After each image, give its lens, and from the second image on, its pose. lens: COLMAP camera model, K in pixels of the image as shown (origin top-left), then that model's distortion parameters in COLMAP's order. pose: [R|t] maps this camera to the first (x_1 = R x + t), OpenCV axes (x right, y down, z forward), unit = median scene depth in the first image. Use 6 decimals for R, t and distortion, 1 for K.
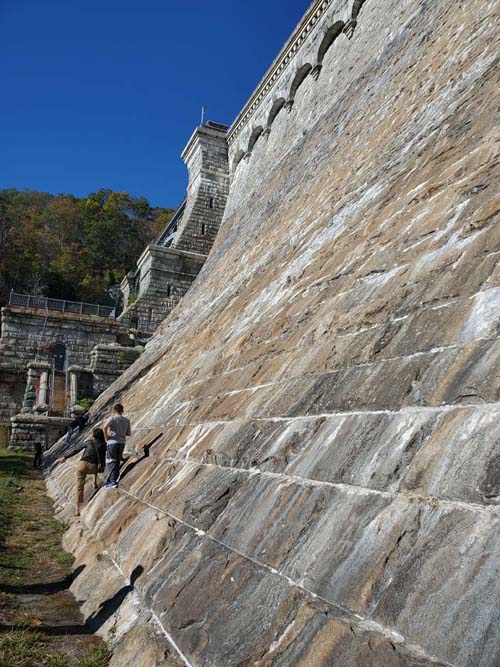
lens RADIAL K [[515.1, 0, 250.0], [0, 515.1, 333.5], [0, 0, 1]] dist [0.017064, 0.000841]
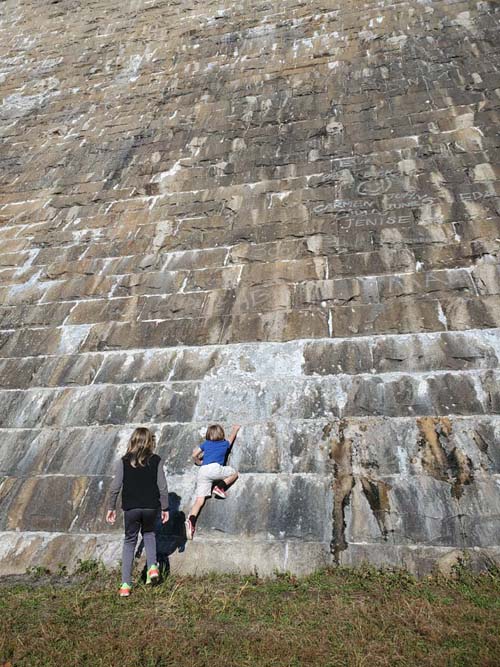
lens RADIAL K [[515.1, 0, 250.0], [0, 515.1, 333.5], [0, 0, 1]] dist [0.017064, 0.000841]
pose [[0.561060, 0.089586, 0.822913, -0.886786], [-0.128694, 0.991479, -0.020193, -0.126976], [-0.817710, -0.094574, 0.567808, -0.764838]]
